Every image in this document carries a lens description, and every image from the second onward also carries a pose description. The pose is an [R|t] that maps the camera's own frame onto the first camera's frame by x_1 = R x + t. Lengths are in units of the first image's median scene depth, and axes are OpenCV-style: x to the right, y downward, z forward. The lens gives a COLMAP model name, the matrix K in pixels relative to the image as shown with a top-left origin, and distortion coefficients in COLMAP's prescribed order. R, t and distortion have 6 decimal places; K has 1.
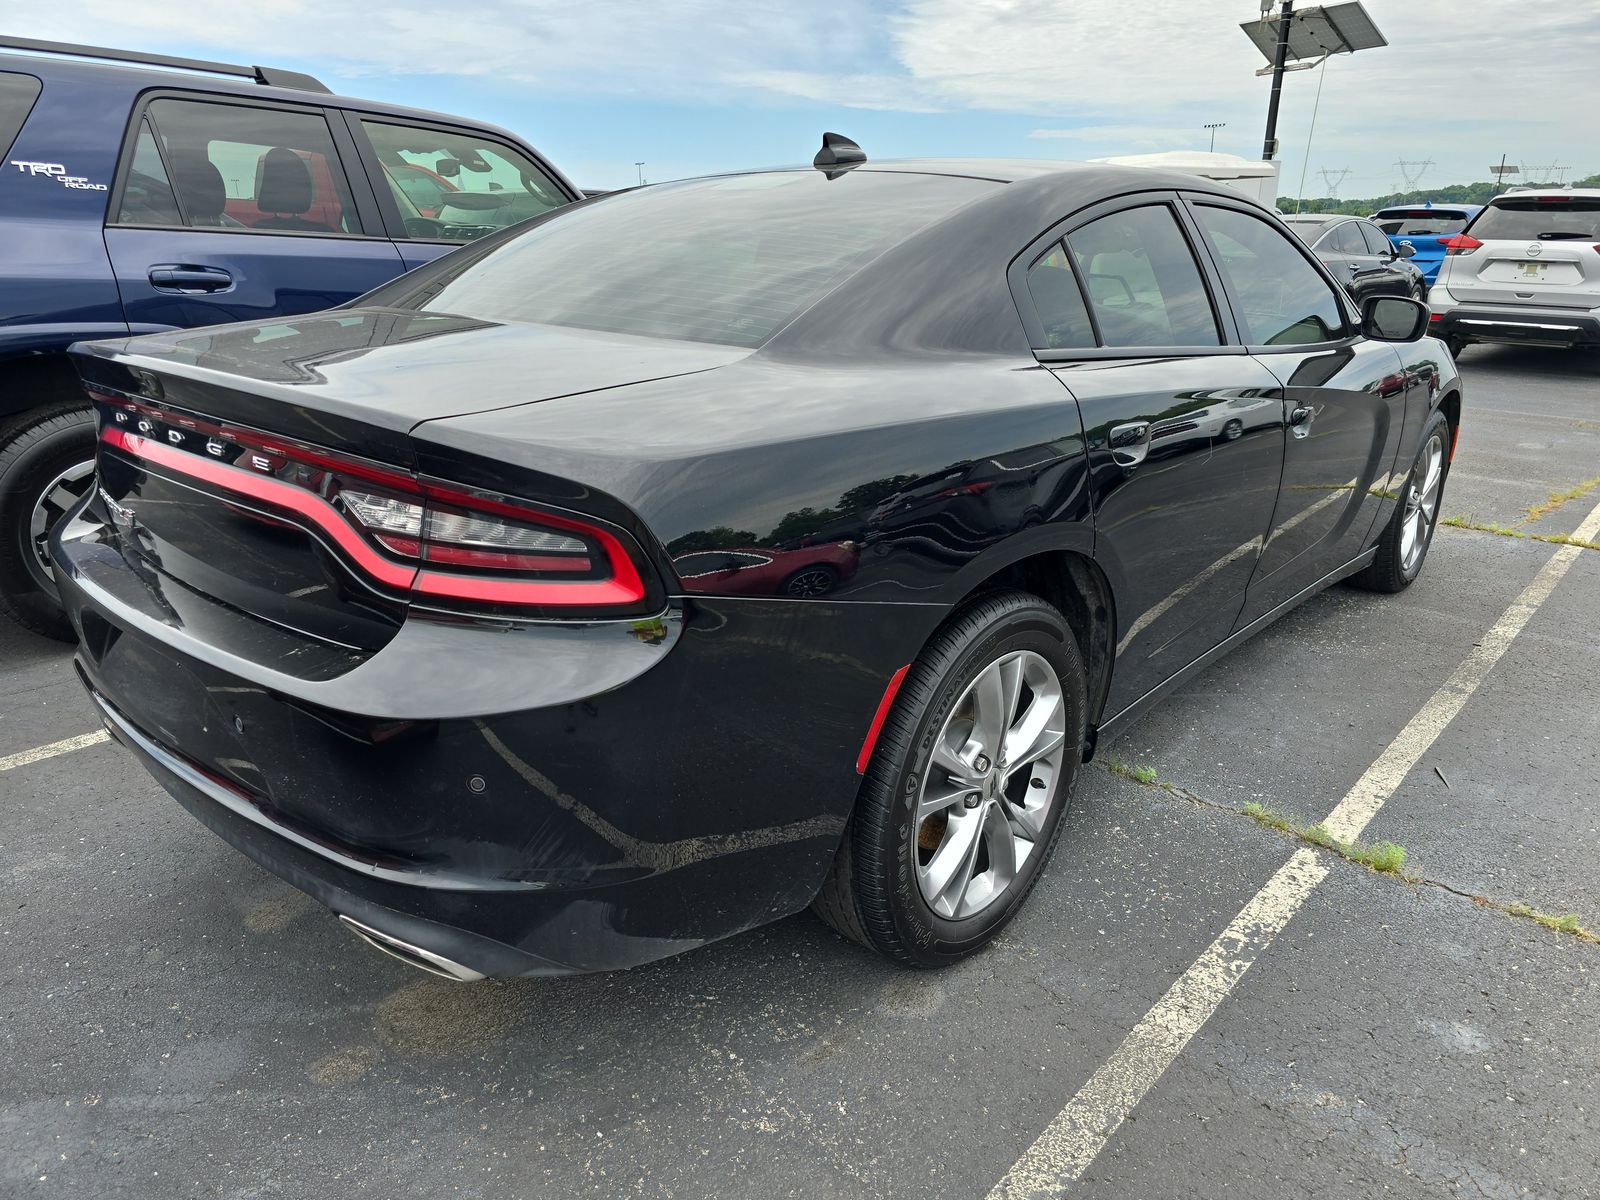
lens RADIAL K [[1087.0, 0, 805.5], [0, 1087.0, 599.2], [0, 0, 1]] dist [0.023048, -0.010312]
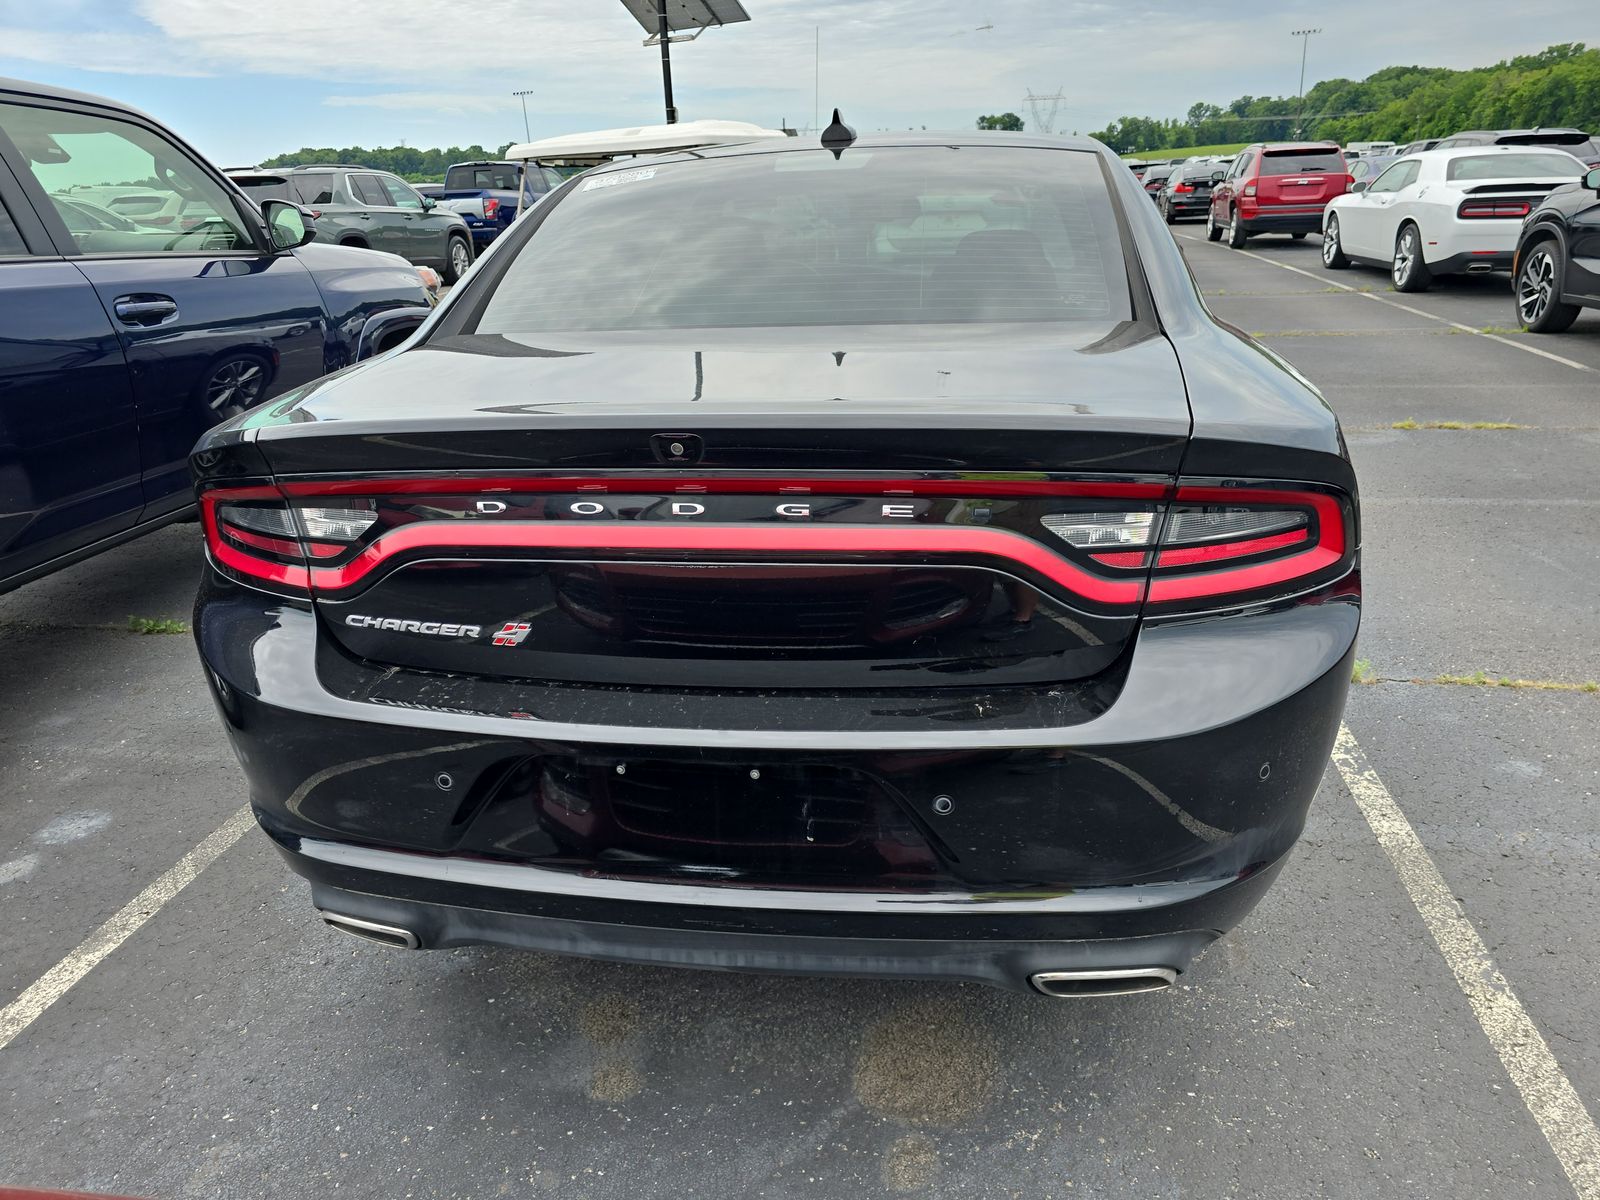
lens RADIAL K [[1087.0, 0, 852.2], [0, 1087.0, 592.2], [0, 0, 1]] dist [0.023048, -0.010312]
pose [[0.848306, -0.226049, 0.478830, -0.788743], [0.216740, 0.973305, 0.075501, -0.110462], [-0.483115, 0.039733, 0.874655, 0.217403]]
